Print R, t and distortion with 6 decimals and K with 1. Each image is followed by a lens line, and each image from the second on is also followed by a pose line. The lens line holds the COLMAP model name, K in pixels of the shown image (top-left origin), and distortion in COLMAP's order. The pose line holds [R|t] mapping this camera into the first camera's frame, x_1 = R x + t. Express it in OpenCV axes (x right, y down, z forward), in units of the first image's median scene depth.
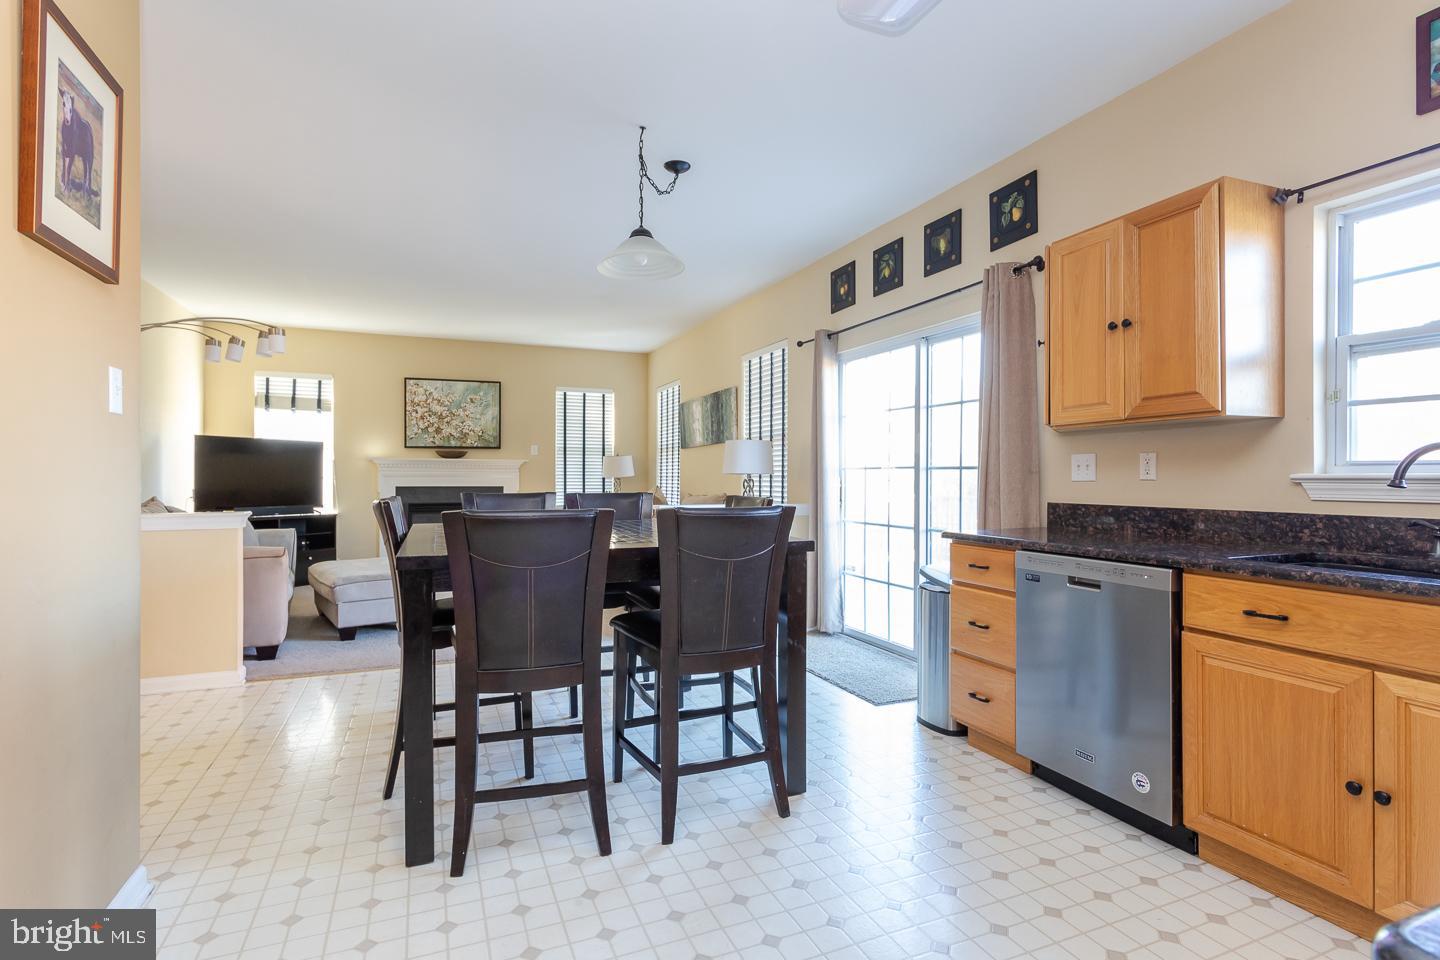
lens RADIAL K [[692.6, 0, 712.8], [0, 692.6, 478.3], [0, 0, 1]] dist [0.000227, 0.000137]
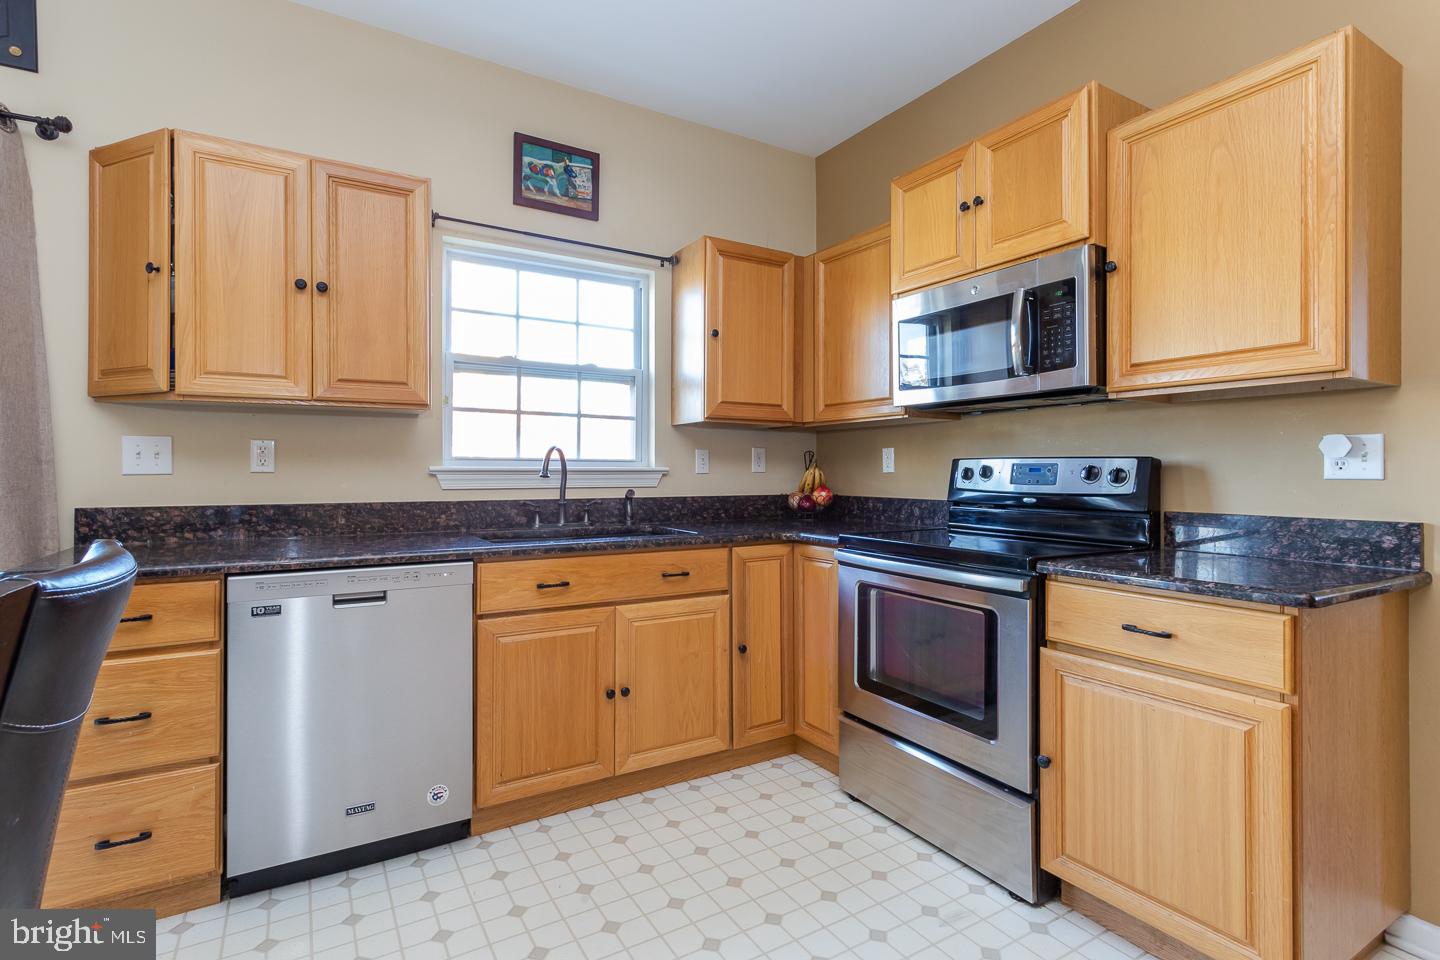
lens RADIAL K [[692.6, 0, 710.8], [0, 692.6, 470.0], [0, 0, 1]] dist [0.000227, 0.000137]
pose [[-0.151563, 0.000420, 0.988447, -0.353344], [0.000116, 1.000000, -0.000407, -0.000578], [-0.988448, 0.000053, -0.151563, 0.751573]]
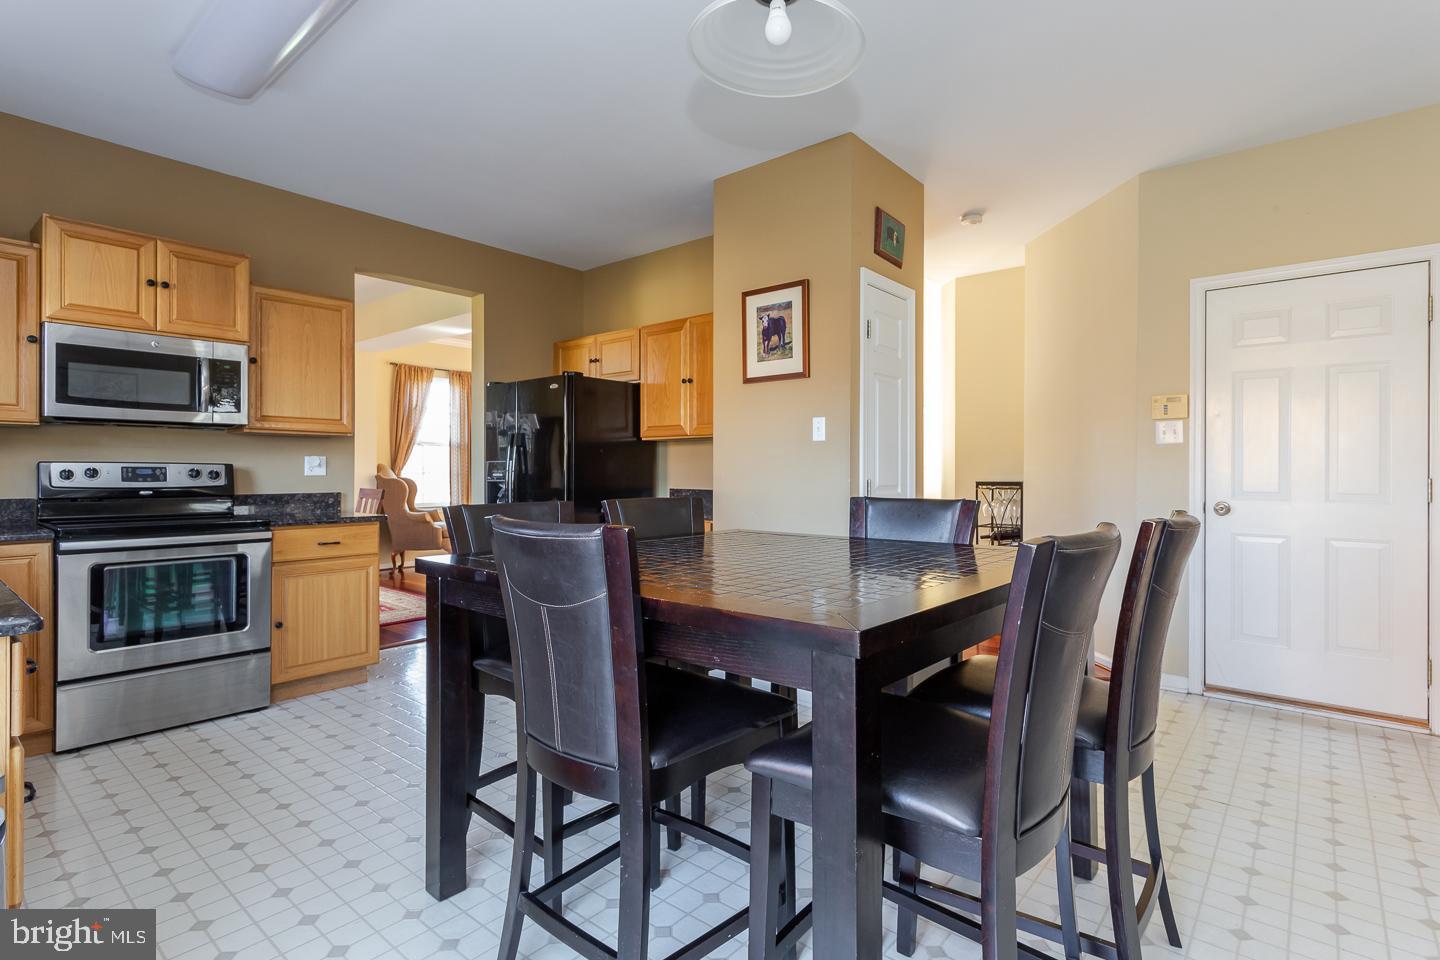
lens RADIAL K [[692.6, 0, 720.6], [0, 692.6, 473.0], [0, 0, 1]] dist [0.000227, 0.000137]
pose [[-0.884040, -0.001253, -0.467409, -0.108383], [-0.003567, 0.999985, 0.004066, -0.003768], [0.467397, 0.005262, -0.884032, 1.295338]]
